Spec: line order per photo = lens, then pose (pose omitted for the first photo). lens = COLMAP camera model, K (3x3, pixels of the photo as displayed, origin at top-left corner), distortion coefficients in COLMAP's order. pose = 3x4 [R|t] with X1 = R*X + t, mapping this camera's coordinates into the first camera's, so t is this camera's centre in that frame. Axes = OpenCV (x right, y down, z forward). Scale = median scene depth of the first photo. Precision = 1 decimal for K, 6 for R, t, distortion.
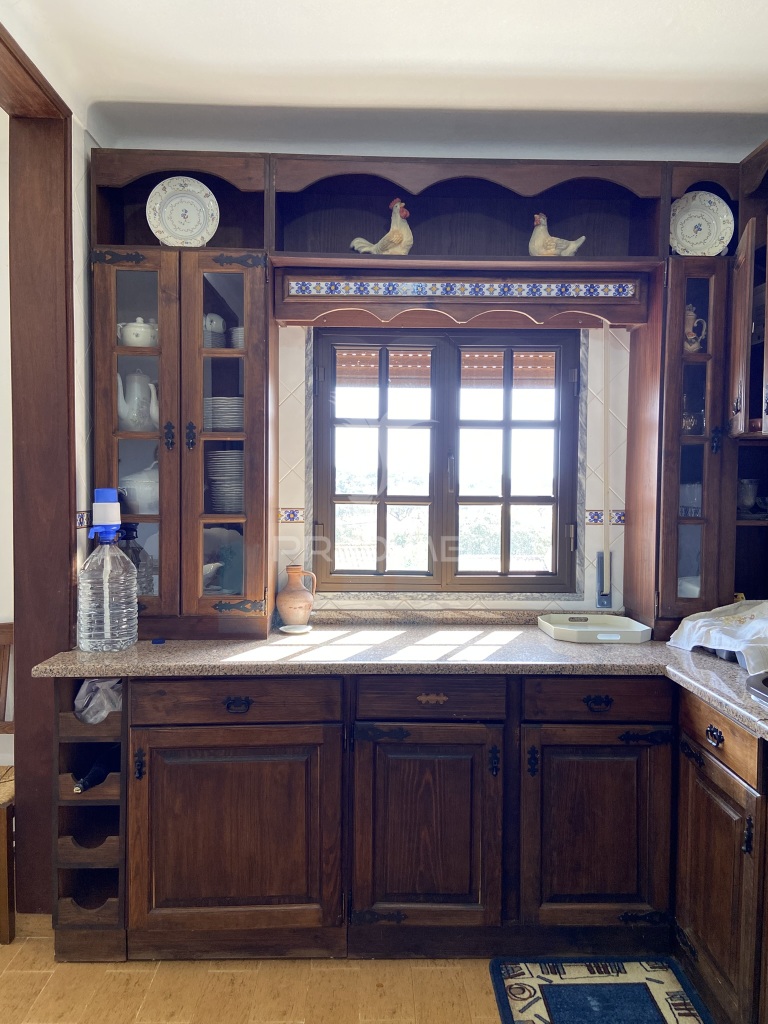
lens RADIAL K [[772.6, 0, 389.3], [0, 772.6, 510.1], [0, 0, 1]] dist [0.111308, -0.143922]
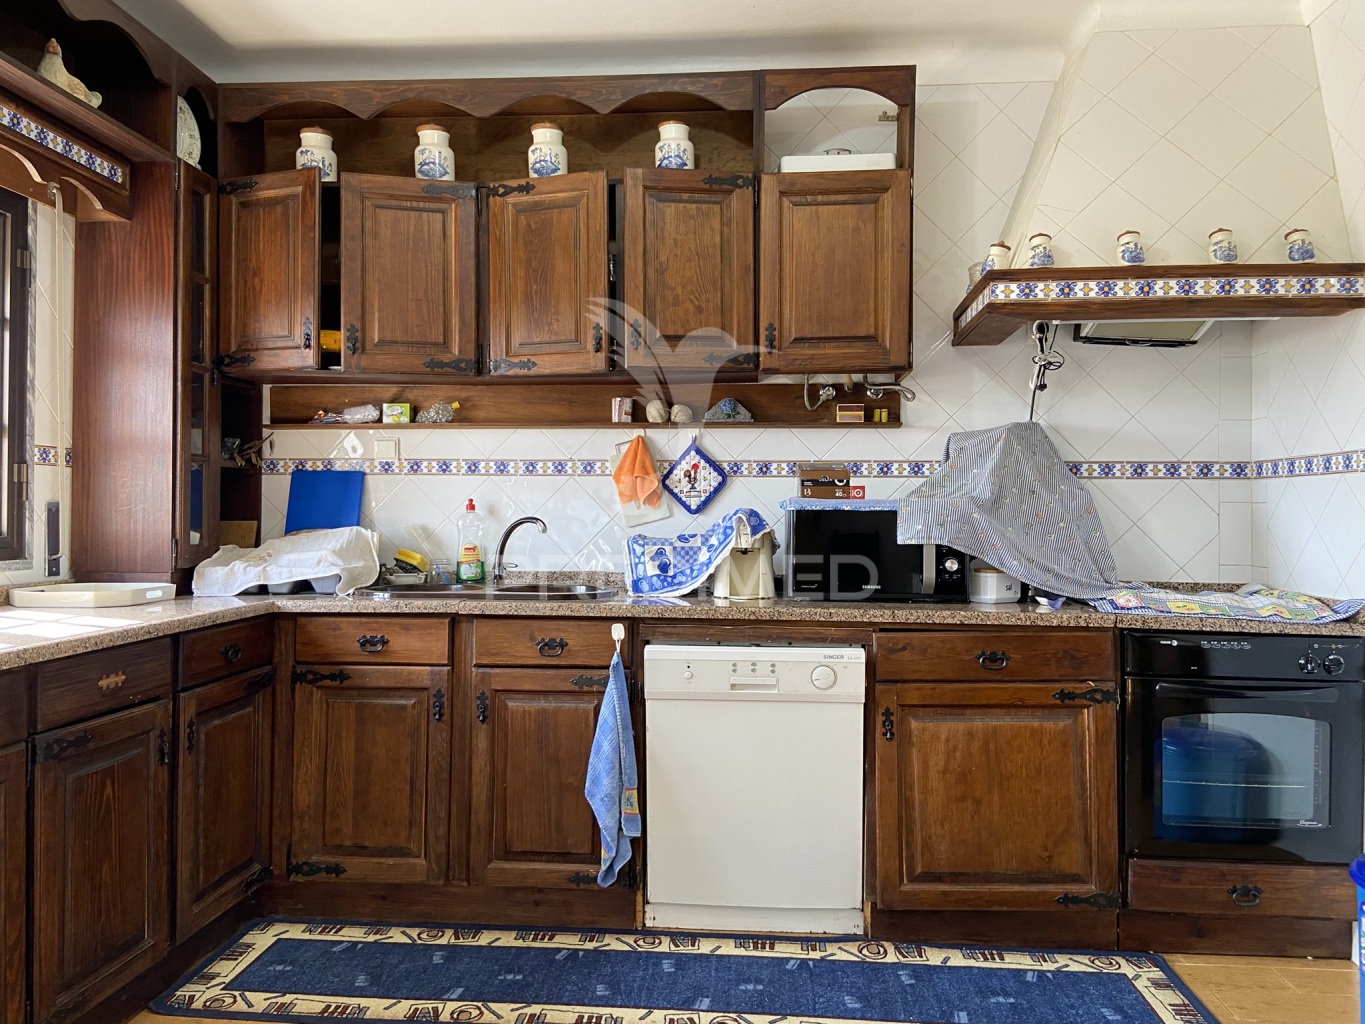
lens RADIAL K [[1045.5, 0, 679.2], [0, 1045.5, 498.2], [0, 0, 1]] dist [0.040119, -0.034290]
pose [[0.106638, 0.003622, 0.994291, -0.747113], [0.027195, 0.999609, -0.006558, 0.081311], [-0.993926, 0.027739, 0.106498, 0.319342]]
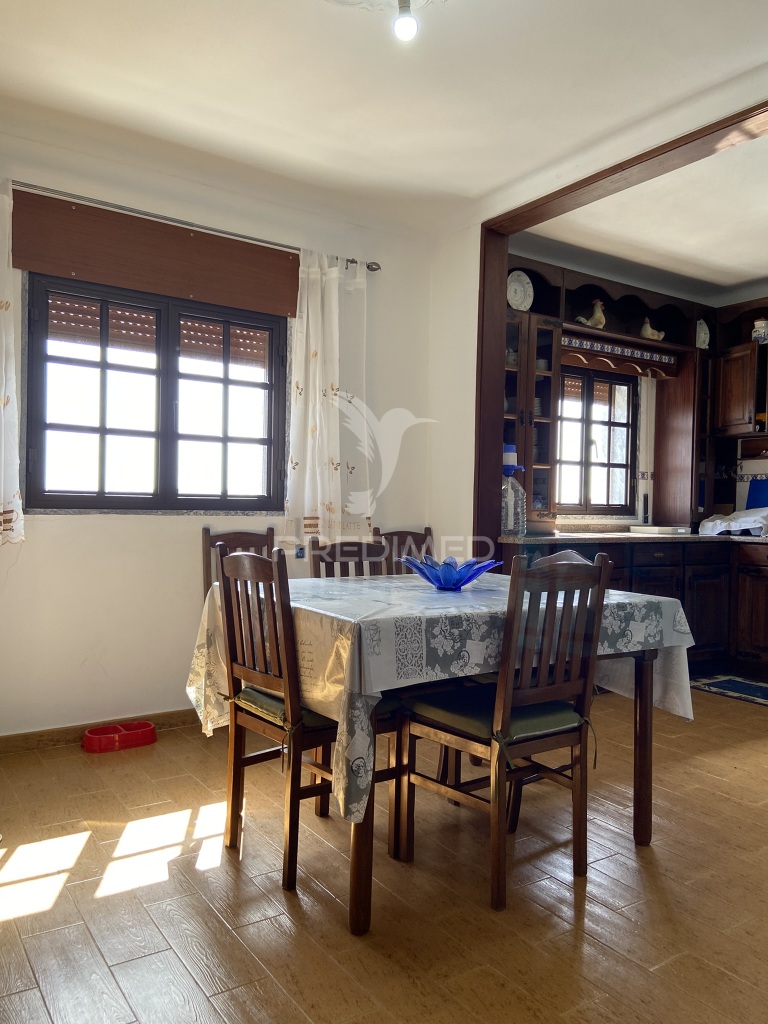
lens RADIAL K [[772.6, 0, 381.9], [0, 772.6, 506.6], [0, 0, 1]] dist [0.111308, -0.143922]
pose [[0.842792, 0.007495, 0.538187, -1.433665], [0.002940, 0.999824, -0.018528, 0.131319], [-0.538231, 0.017197, 0.842622, -0.289890]]
